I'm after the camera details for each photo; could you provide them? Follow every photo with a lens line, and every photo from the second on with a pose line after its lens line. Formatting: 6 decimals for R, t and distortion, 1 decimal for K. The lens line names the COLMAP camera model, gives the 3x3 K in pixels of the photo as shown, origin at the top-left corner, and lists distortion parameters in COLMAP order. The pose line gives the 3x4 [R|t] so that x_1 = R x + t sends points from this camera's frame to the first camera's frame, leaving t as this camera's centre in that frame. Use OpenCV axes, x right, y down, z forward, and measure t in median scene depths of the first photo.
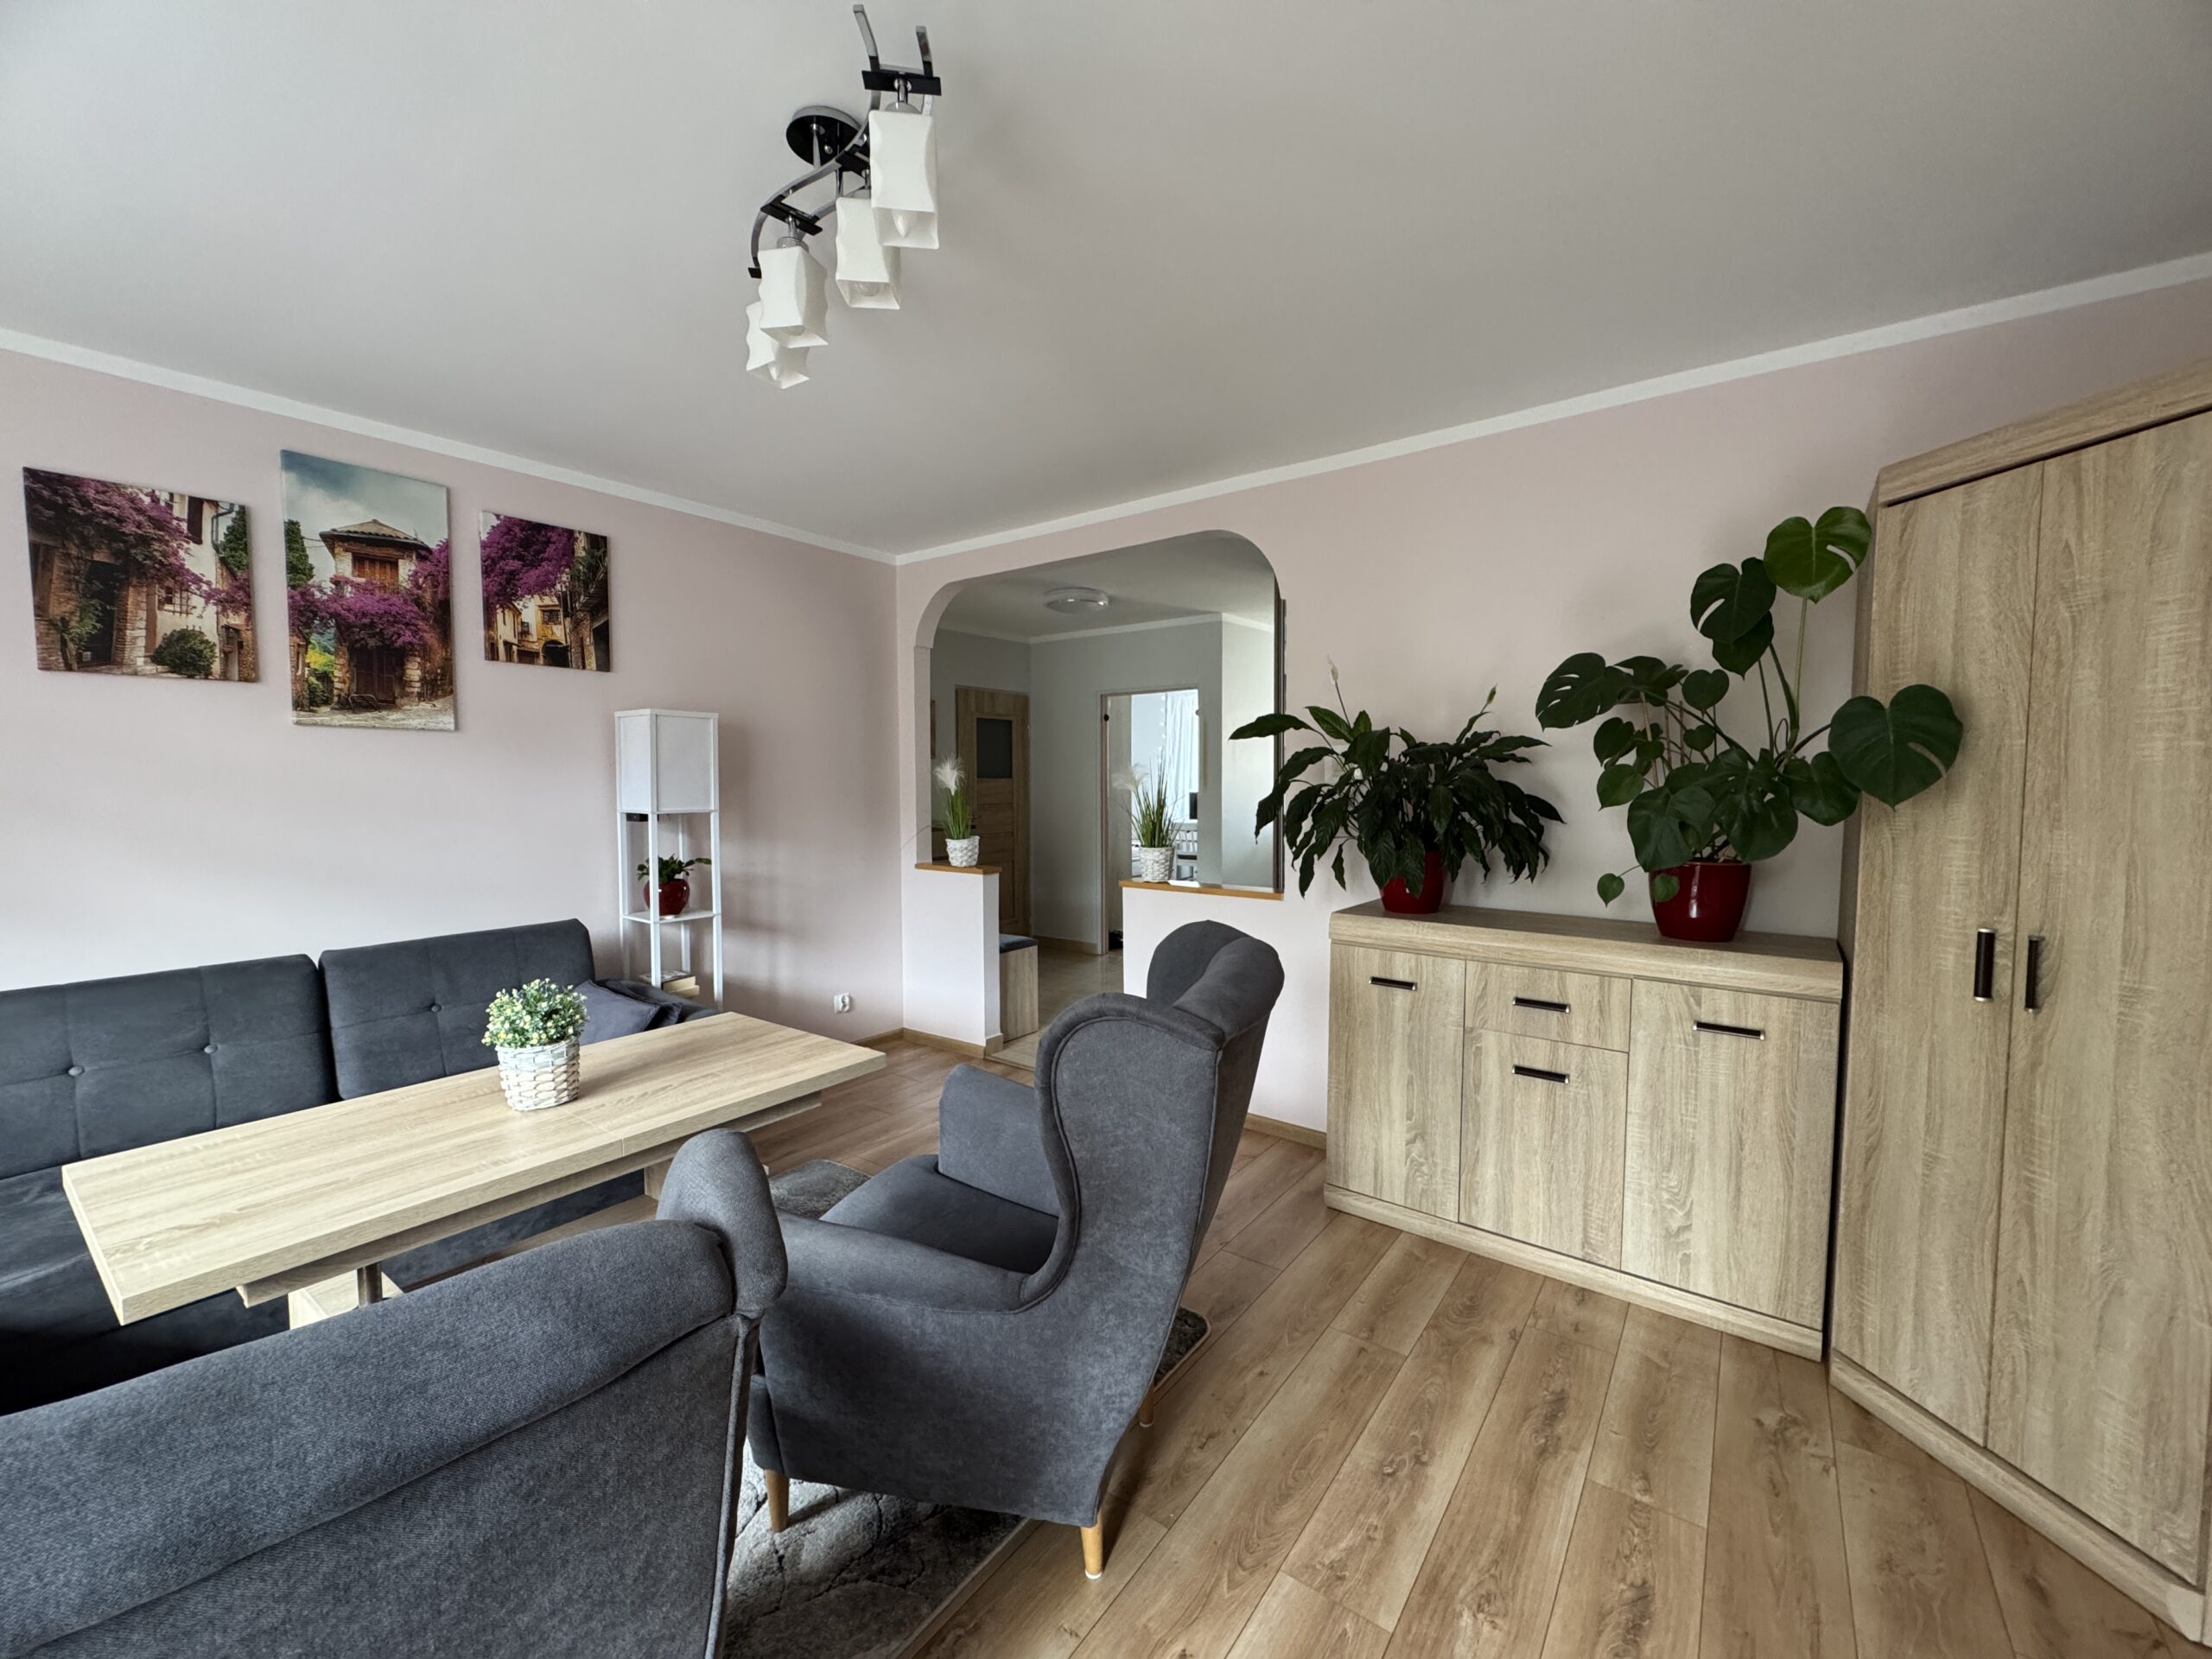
lens RADIAL K [[877.0, 0, 1105.7], [0, 877.0, 824.9], [0, 0, 1]] dist [-0.003018, 0.000552]
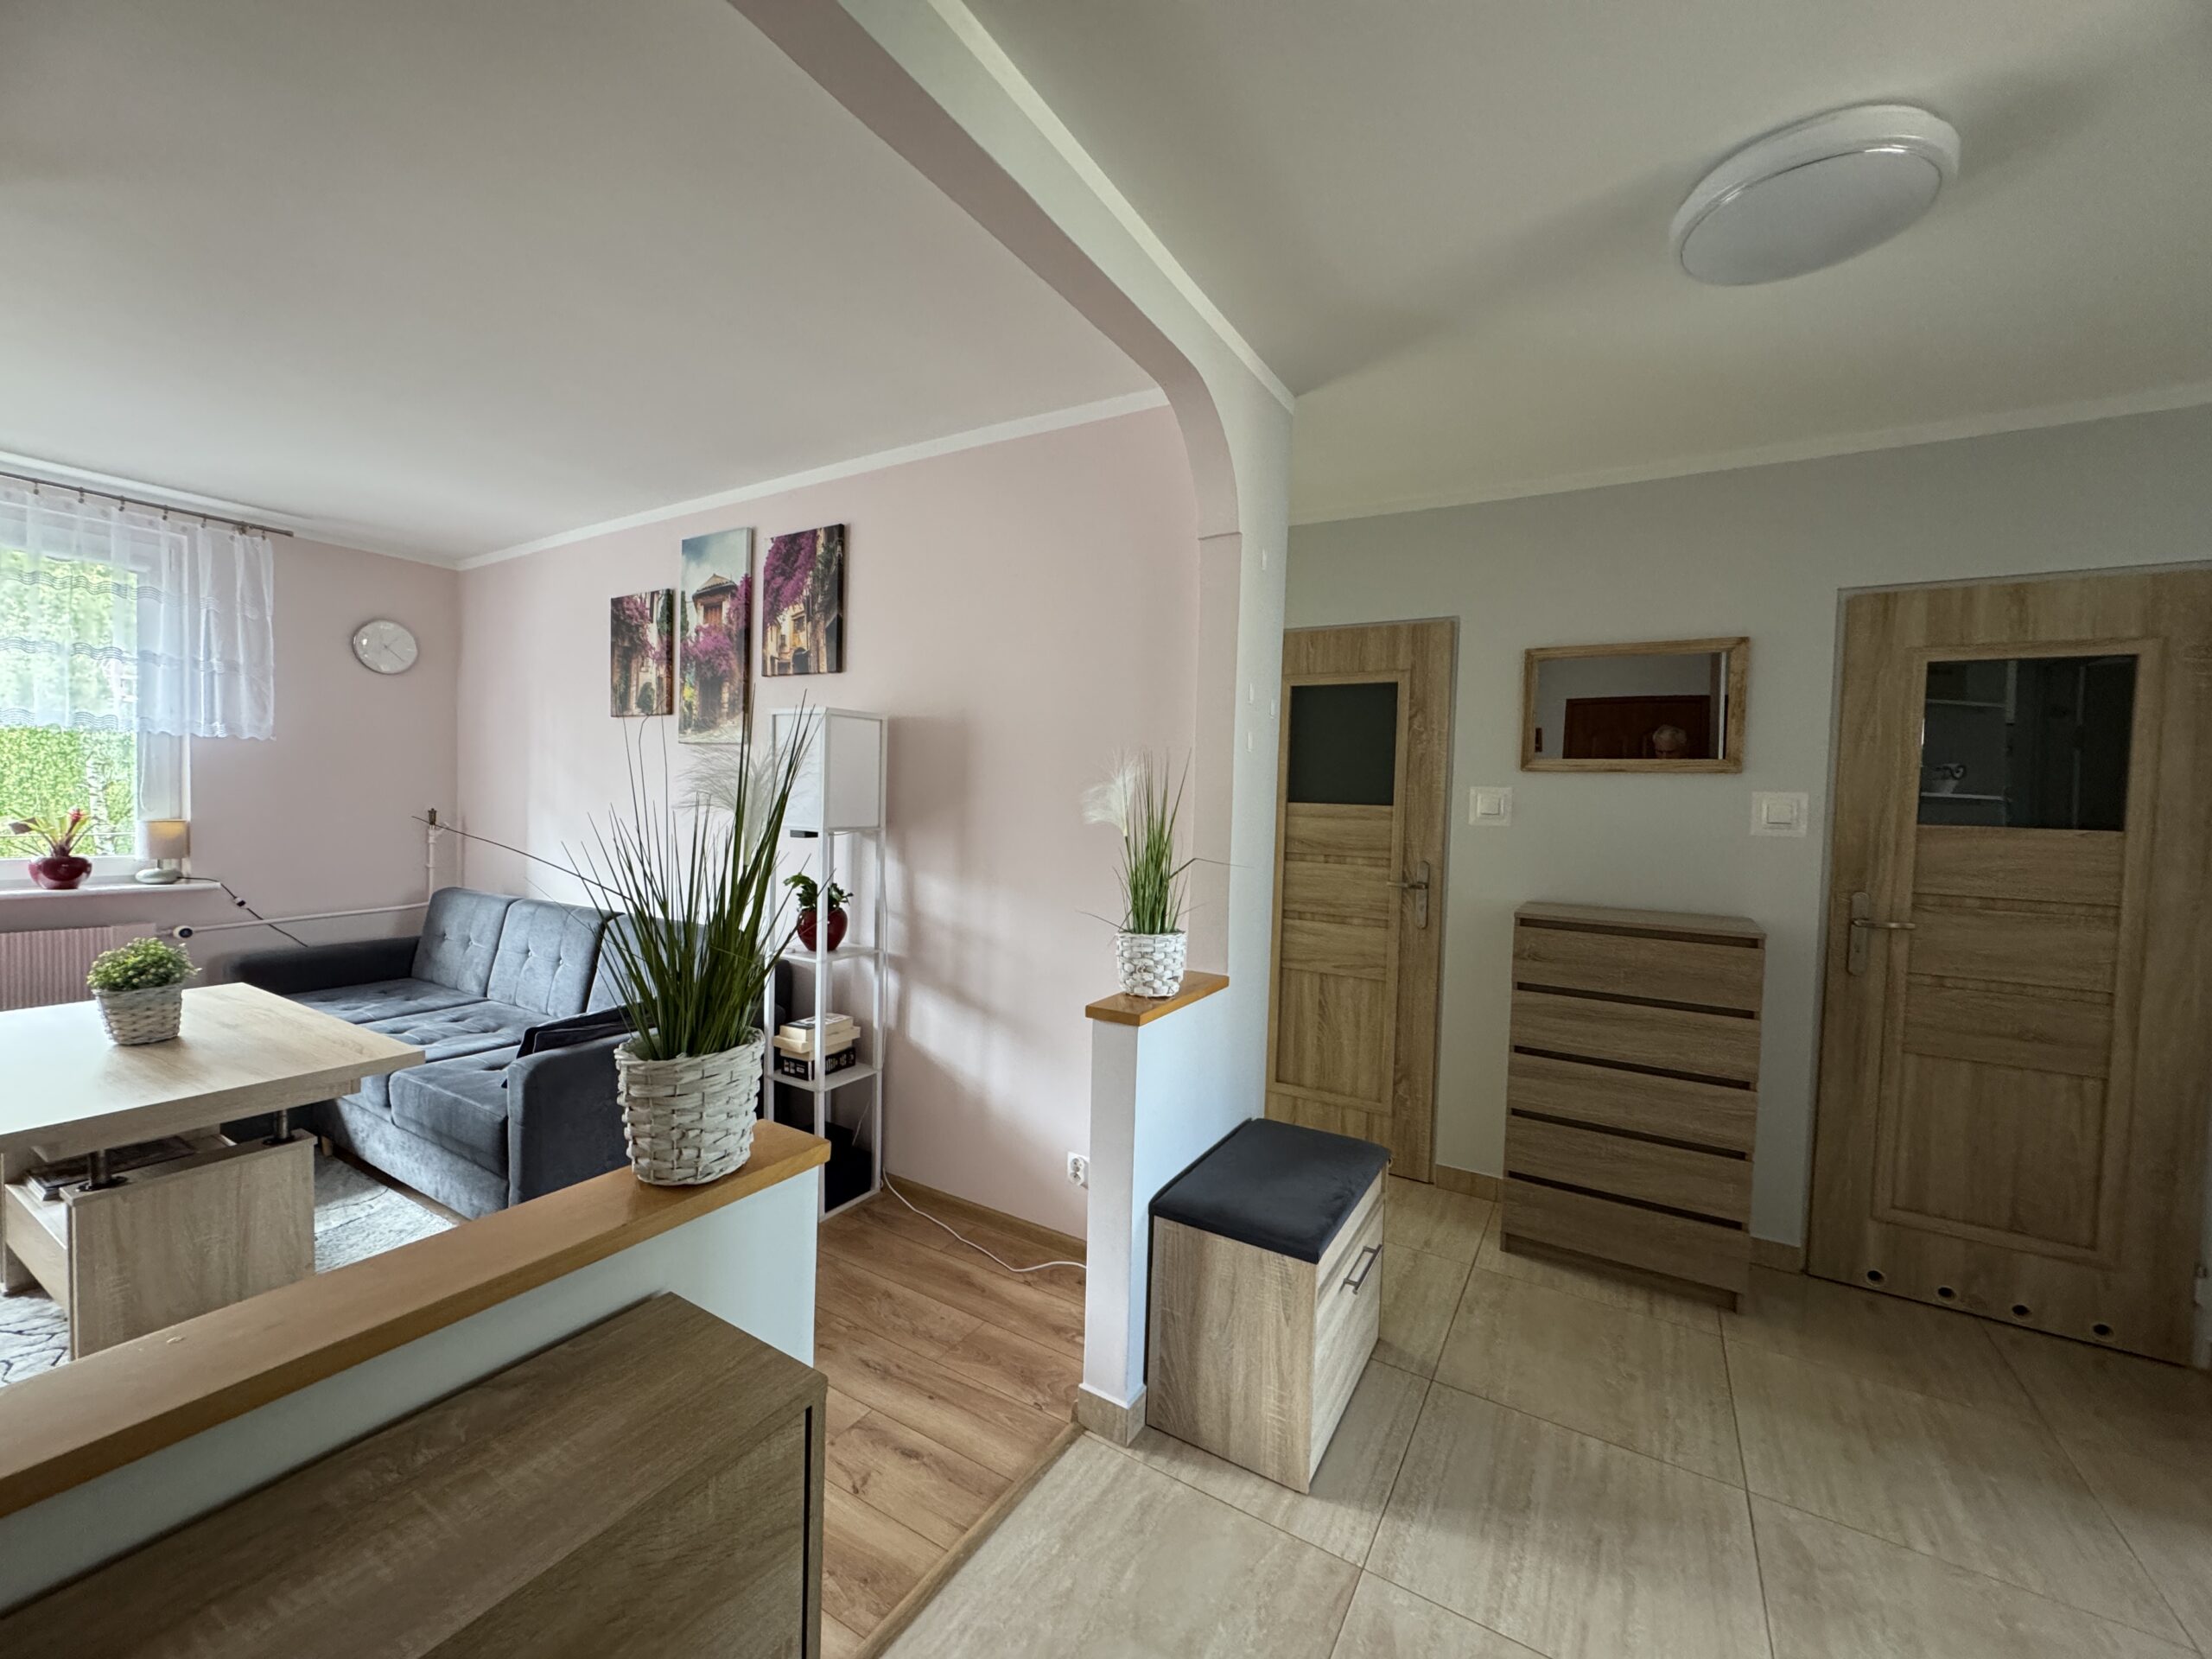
lens RADIAL K [[877.0, 0, 1108.2], [0, 877.0, 826.4], [0, 0, 1]] dist [-0.003018, 0.000552]
pose [[0.103029, 0.039535, -0.993892, 0.504158], [-0.083645, 0.996015, 0.030949, -0.090383], [0.991155, 0.079945, 0.105926, 1.609529]]
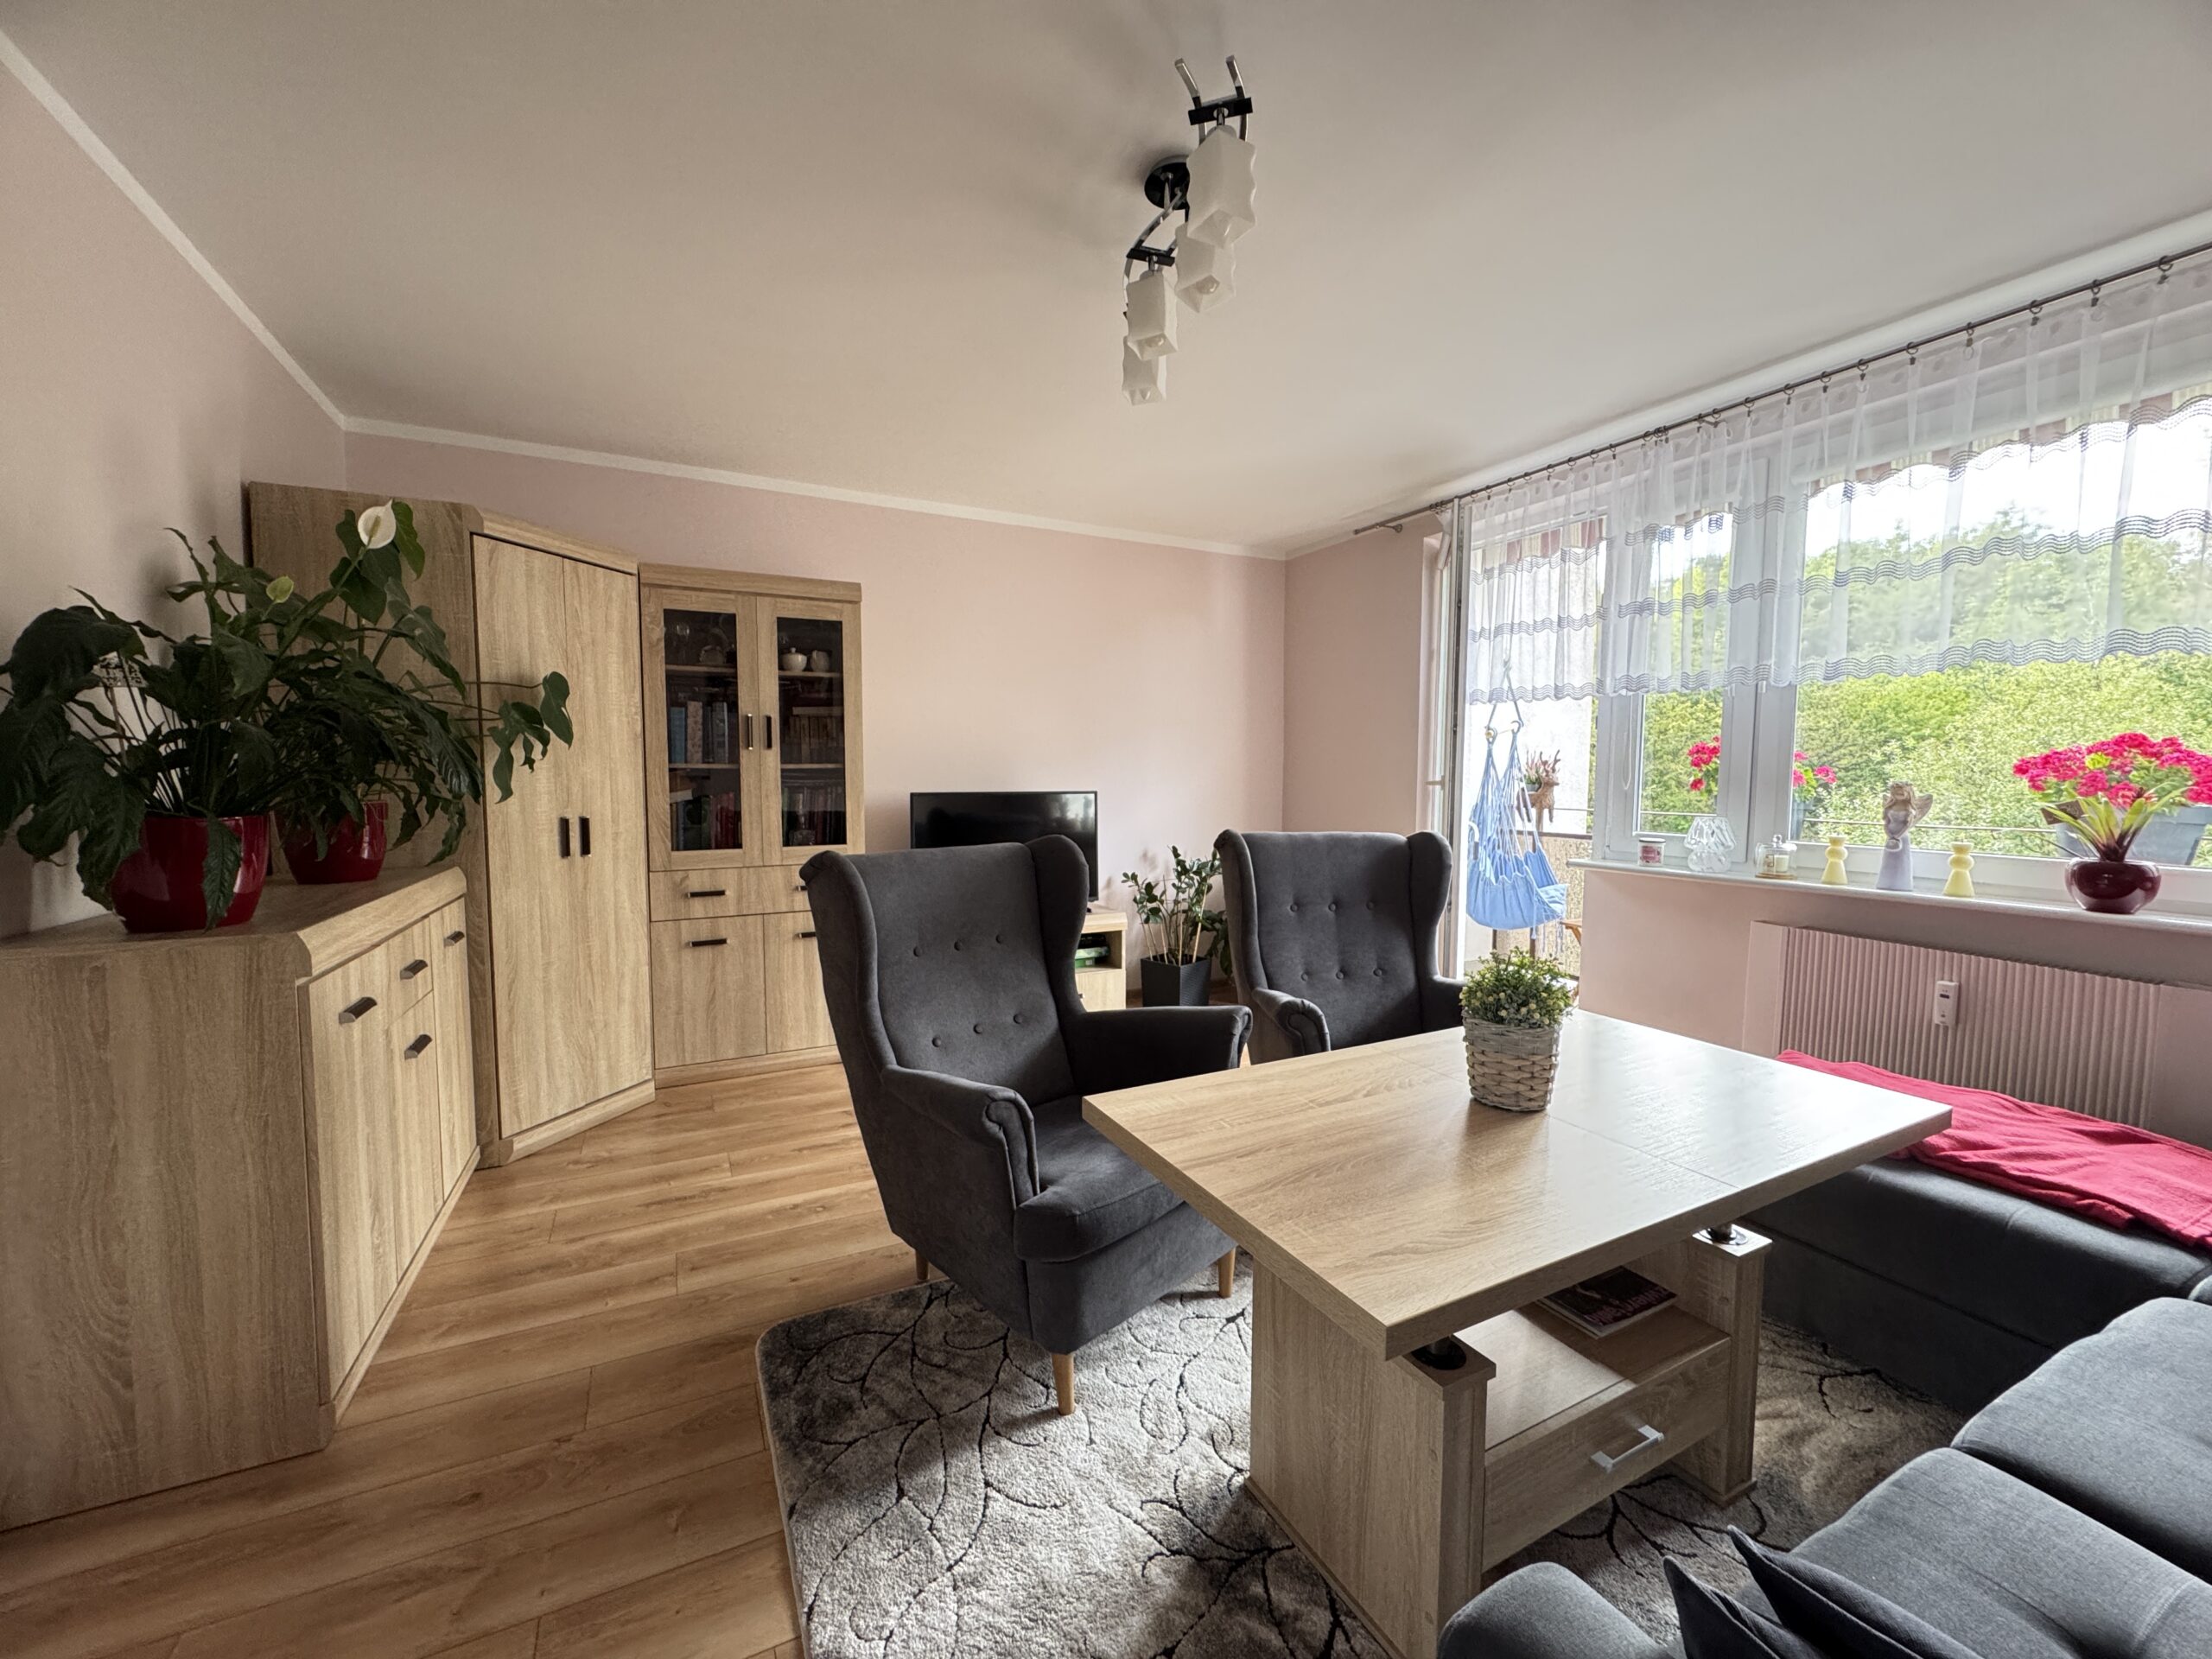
lens RADIAL K [[877.0, 0, 1108.7], [0, 877.0, 828.6], [0, 0, 1]] dist [-0.003018, 0.000552]
pose [[-0.896788, -0.029024, 0.441508, -0.489837], [0.021416, 0.993829, 0.108832, -0.016929], [-0.441942, 0.107055, -0.890633, 1.371002]]
